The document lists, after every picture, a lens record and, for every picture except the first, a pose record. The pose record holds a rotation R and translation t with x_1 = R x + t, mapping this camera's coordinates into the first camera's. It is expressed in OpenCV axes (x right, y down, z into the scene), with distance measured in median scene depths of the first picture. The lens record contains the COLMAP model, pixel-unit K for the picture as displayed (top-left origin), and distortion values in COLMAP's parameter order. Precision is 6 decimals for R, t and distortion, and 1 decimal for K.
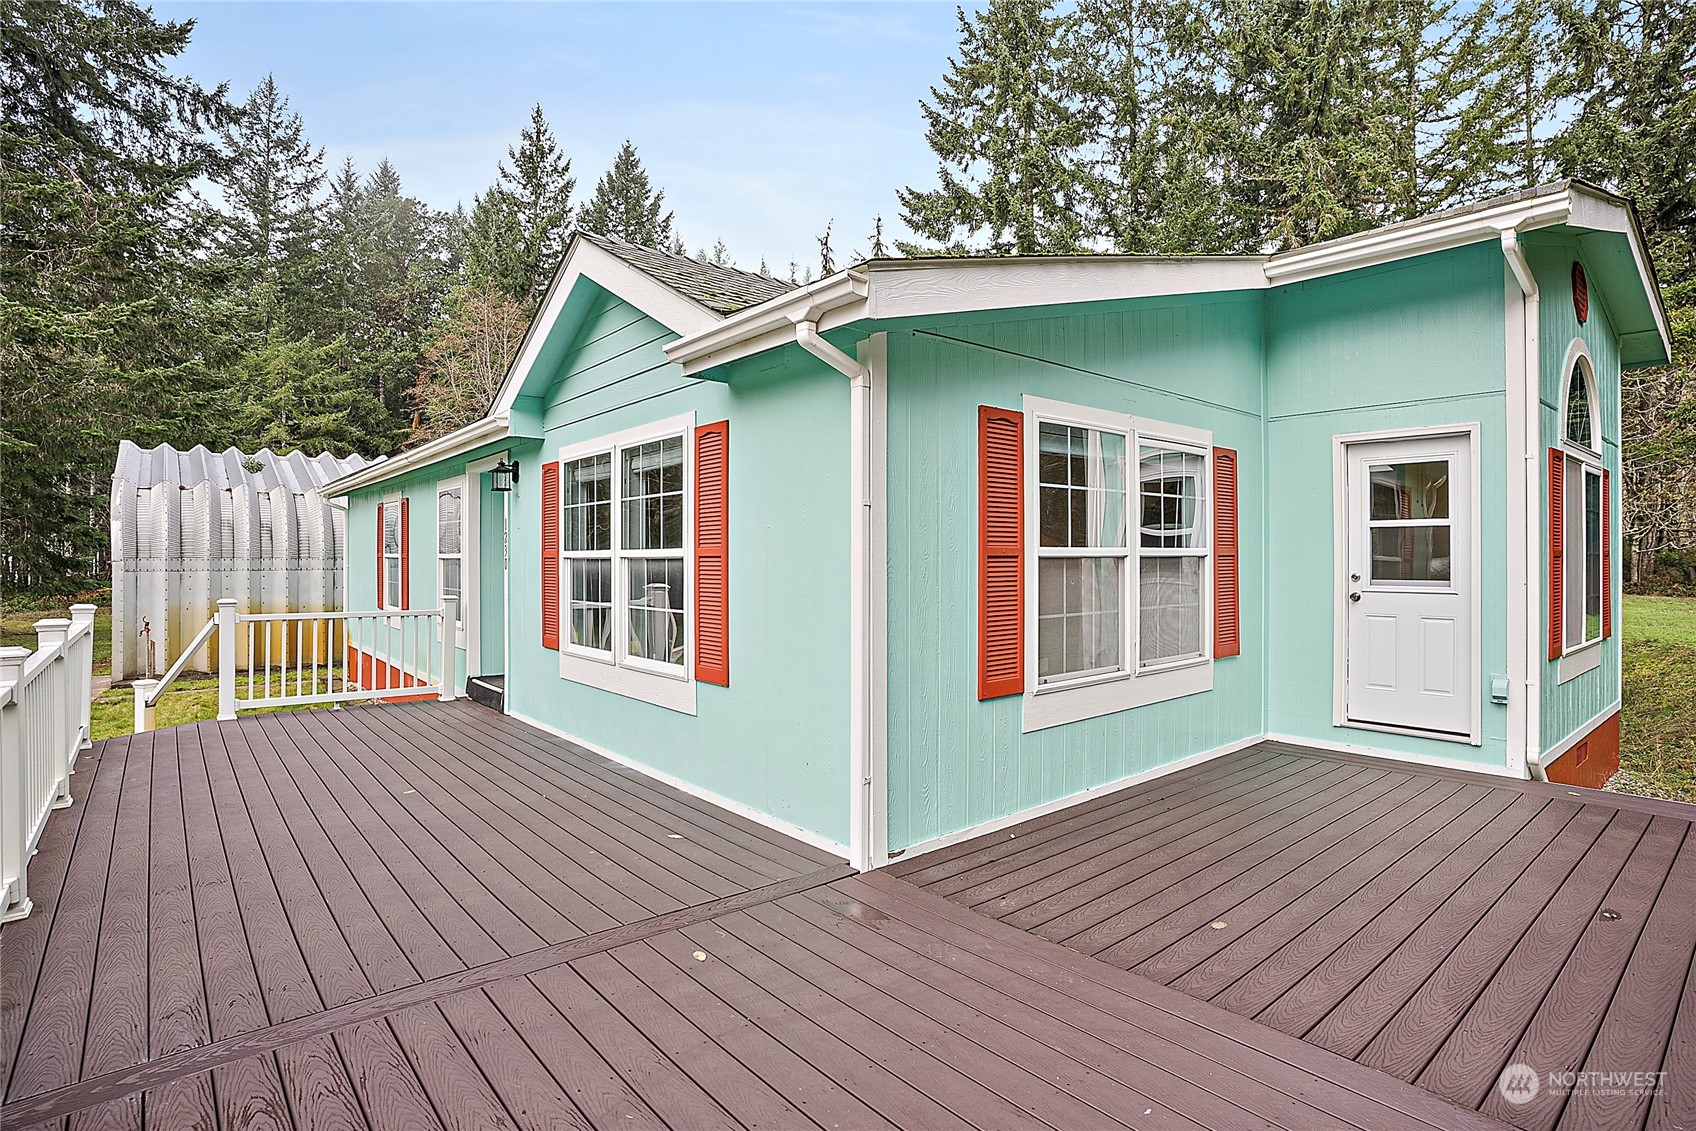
lens RADIAL K [[834.0, 0, 848.0], [0, 834.0, 565.5], [0, 0, 1]] dist [-0.067061, 0.026814]
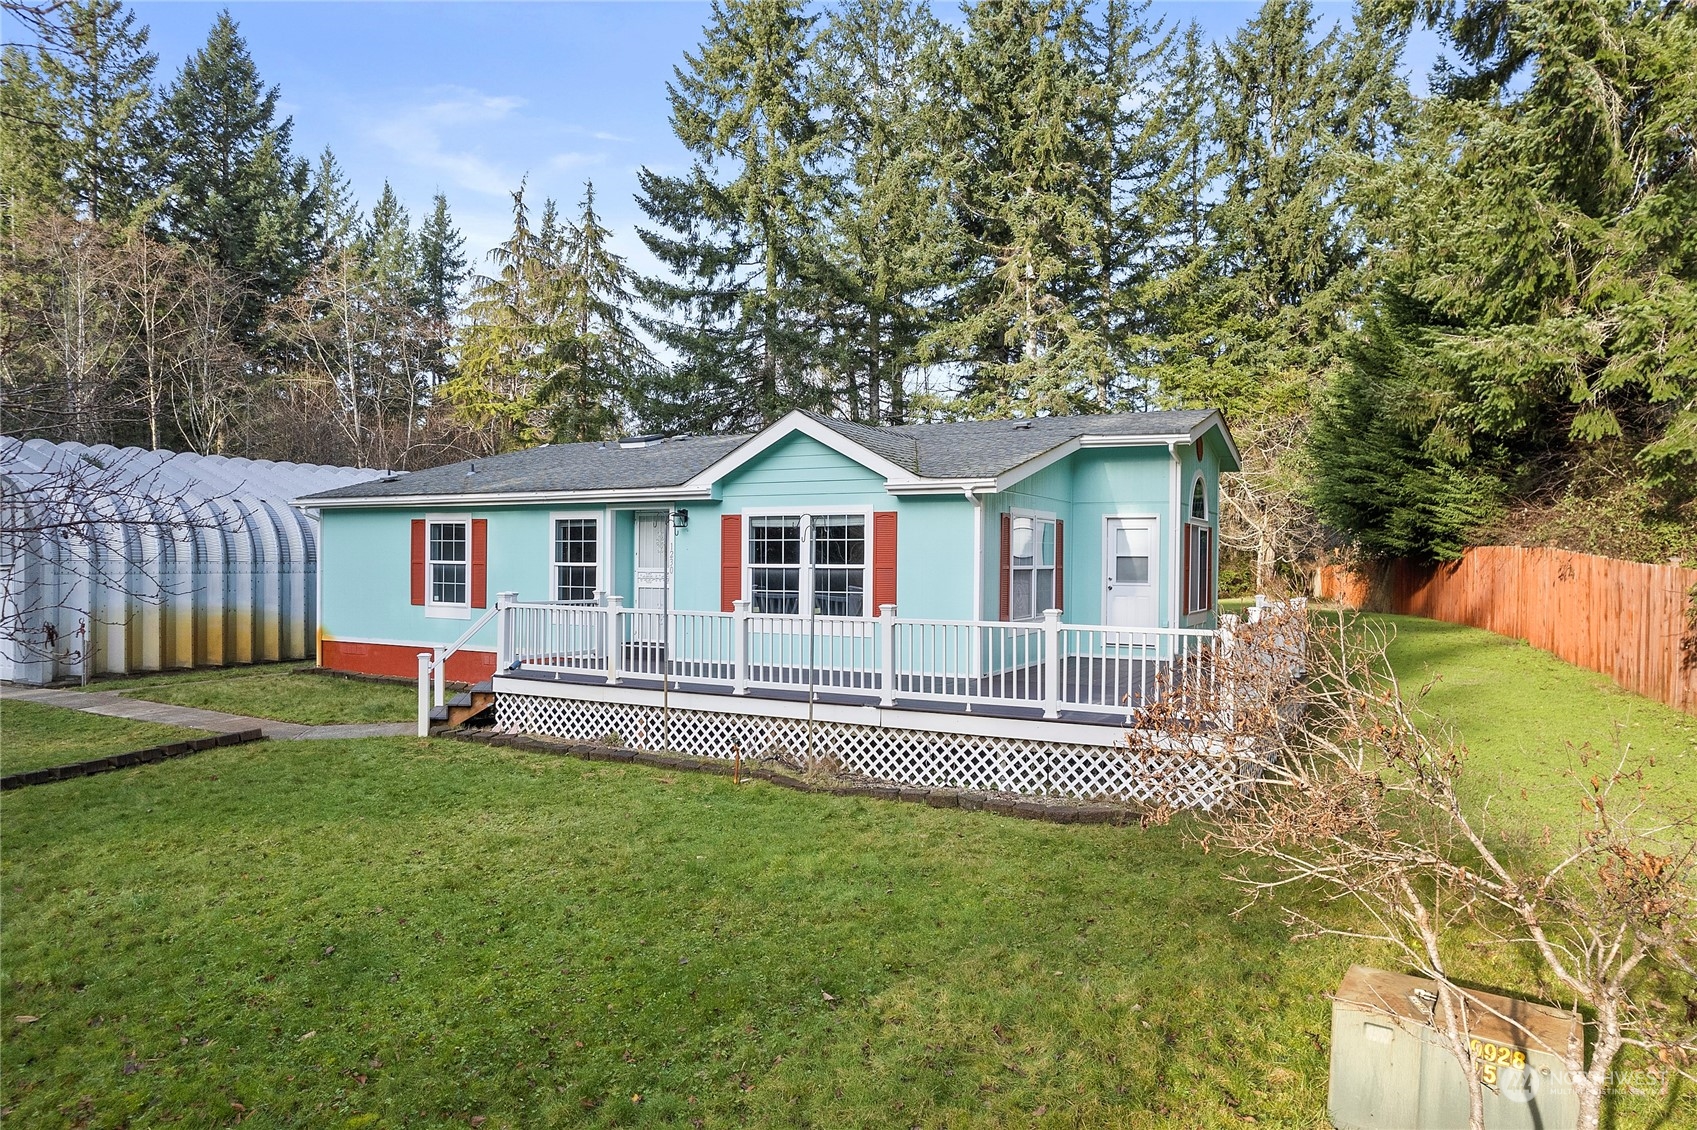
lens RADIAL K [[1067.5, 0, 844.4], [0, 1067.5, 600.0], [0, 0, 1]] dist [-0.060588, 0.050998]
pose [[0.927691, -0.005439, 0.373310, -0.179986], [-0.003972, 0.999694, 0.024435, 0.000420], [-0.373329, -0.024151, 0.927385, -0.224808]]
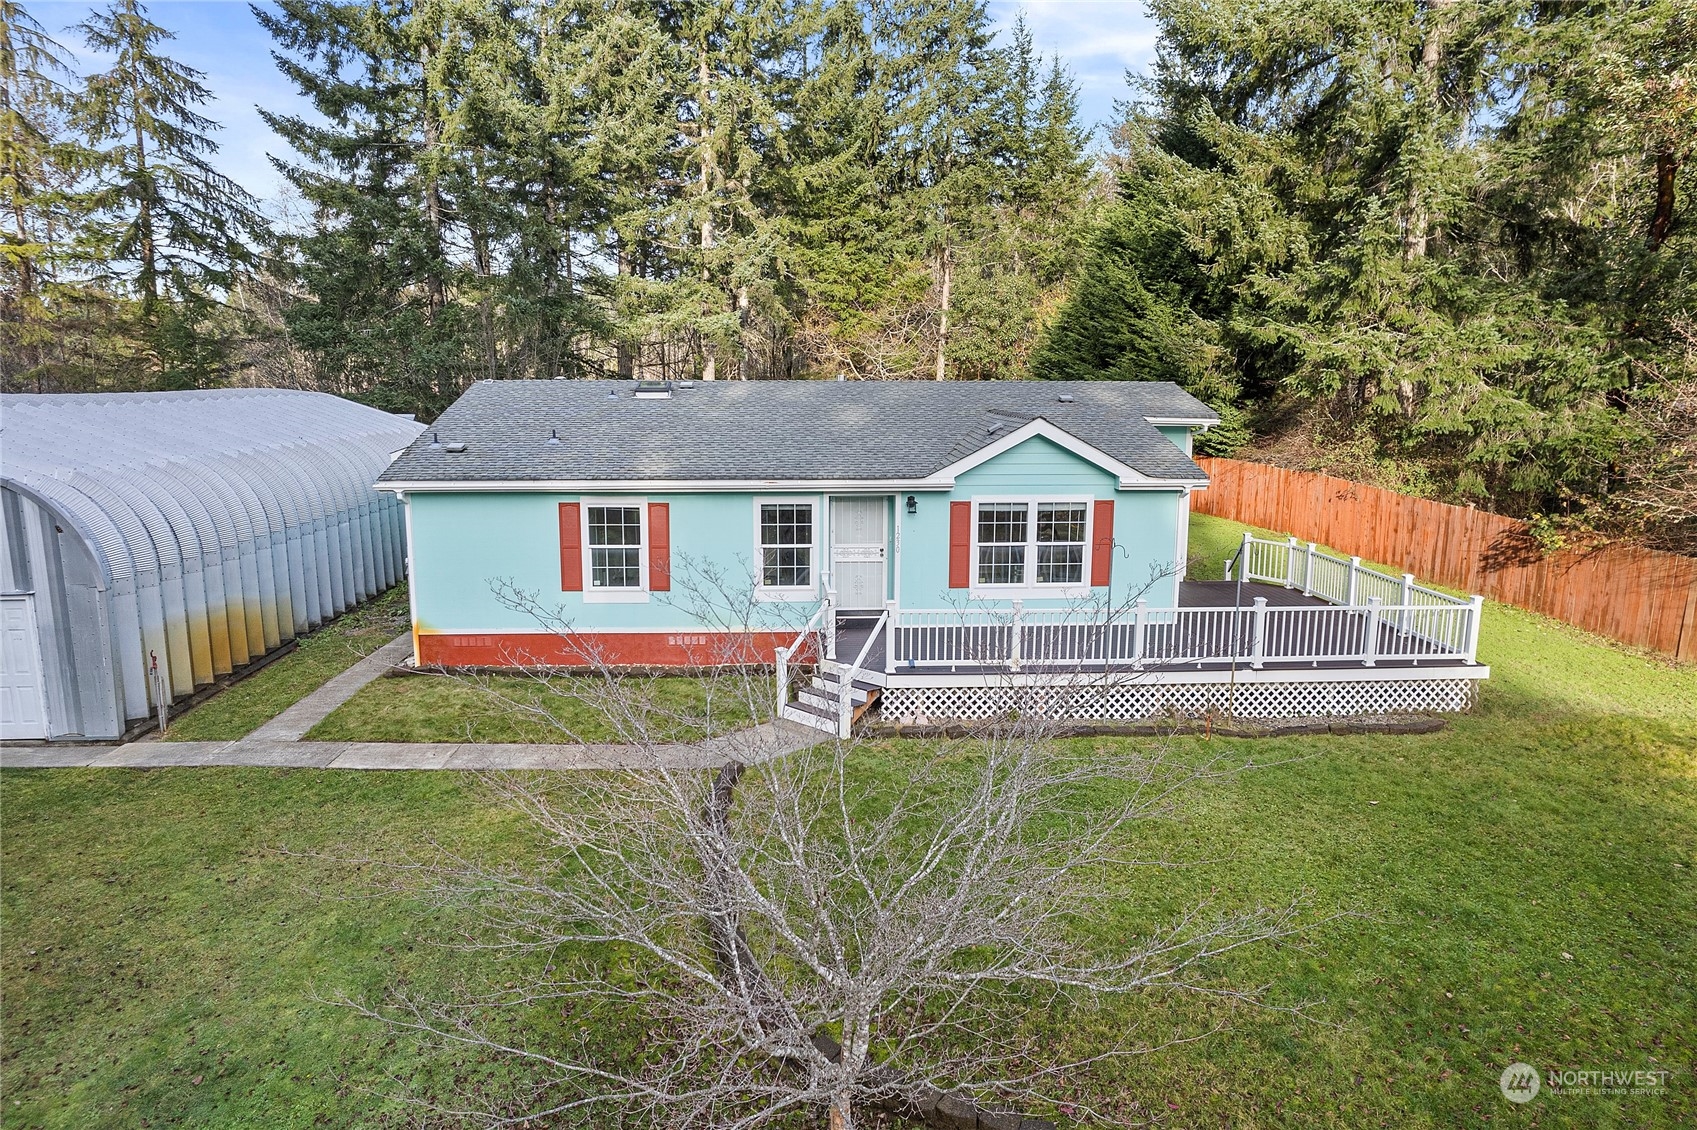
lens RADIAL K [[1067.5, 0, 844.4], [0, 1067.5, 600.0], [0, 0, 1]] dist [-0.060588, 0.050998]
pose [[0.609189, -0.153984, 0.777931, -0.482771], [0.009221, 0.982276, 0.187211, -0.069925], [-0.792971, -0.106874, 0.599812, -0.074448]]
